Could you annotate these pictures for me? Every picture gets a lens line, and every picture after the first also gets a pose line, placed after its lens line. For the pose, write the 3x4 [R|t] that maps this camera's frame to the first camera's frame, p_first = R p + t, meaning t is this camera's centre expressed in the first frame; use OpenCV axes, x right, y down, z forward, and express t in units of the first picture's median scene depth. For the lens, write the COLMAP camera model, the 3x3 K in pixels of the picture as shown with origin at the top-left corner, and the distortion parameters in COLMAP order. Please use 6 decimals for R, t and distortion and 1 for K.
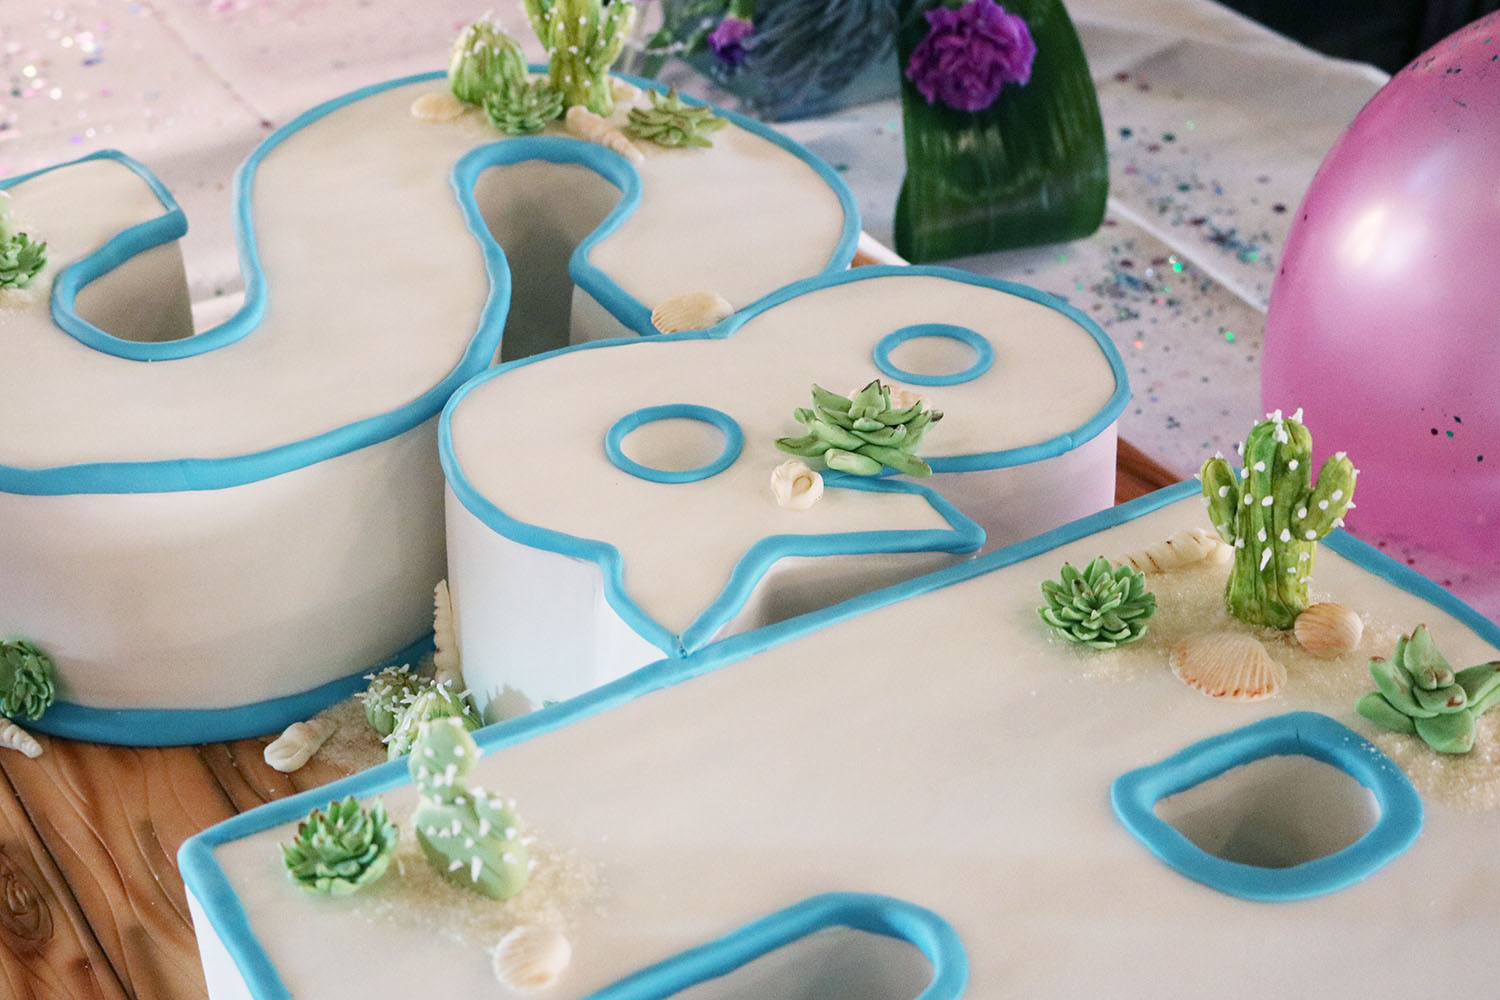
lens RADIAL K [[2451.5, 0, 750.2], [0, 2451.5, 613.1], [0, 0, 1]] dist [-0.024271, 0.017443]
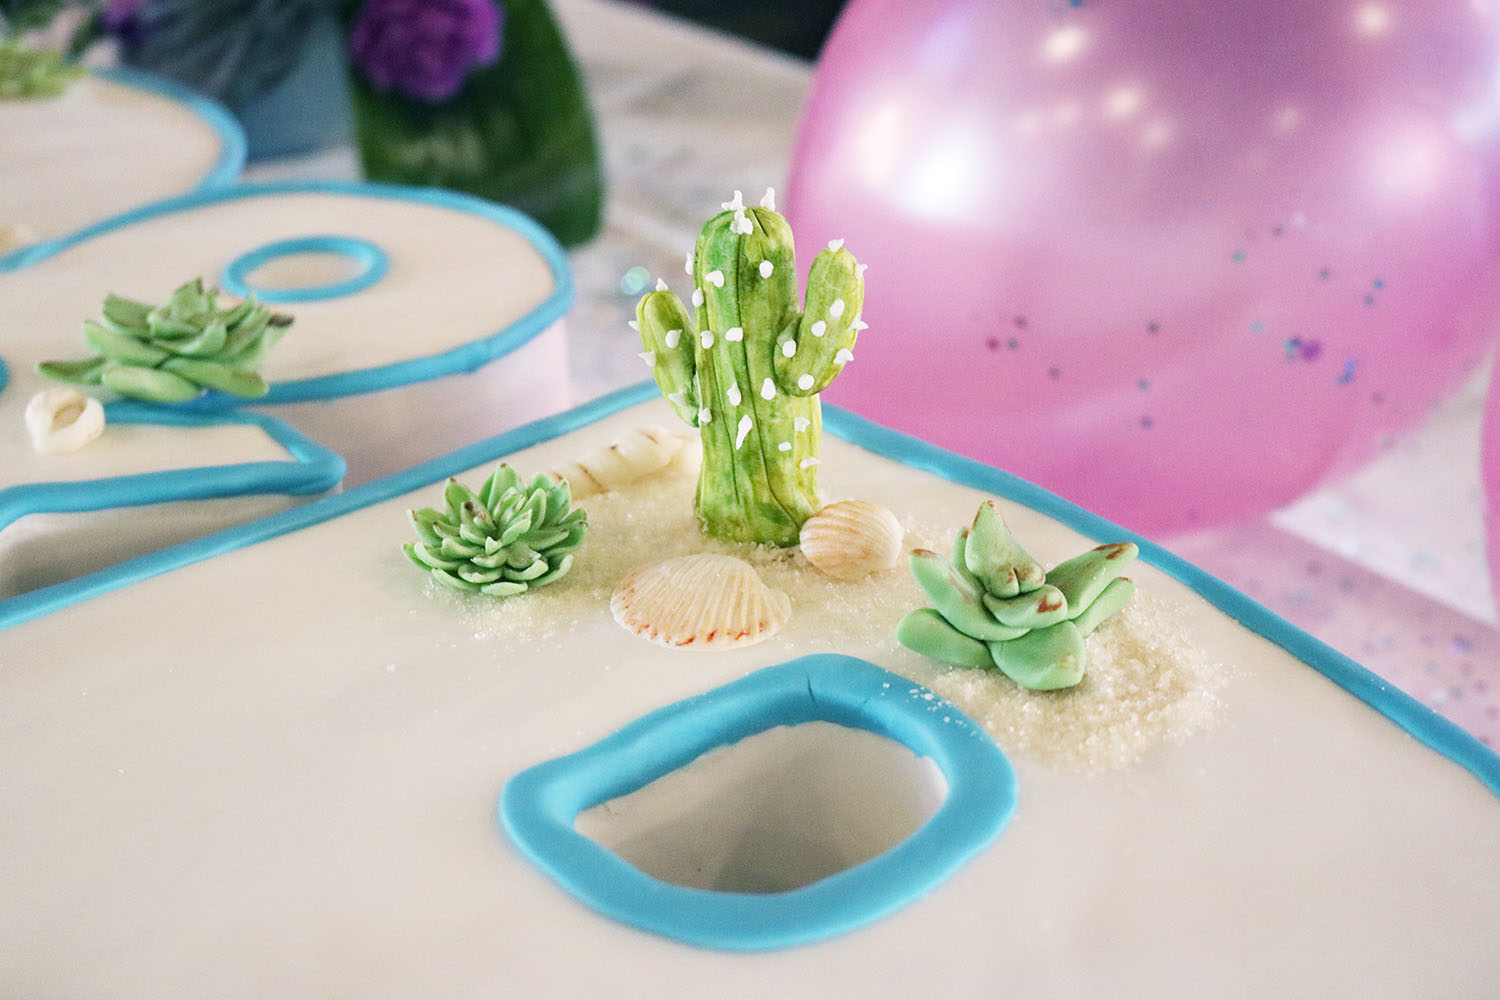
lens RADIAL K [[2431.3, 0, 750.0], [0, 2431.3, 500.0], [0, 0, 1]] dist [-0.057493, -0.046822]
pose [[0.983837, -0.072681, 0.163652, 0.107593], [0.090501, 0.990430, -0.104204, 0.062993], [-0.154512, 0.117331, 0.980999, 0.379638]]
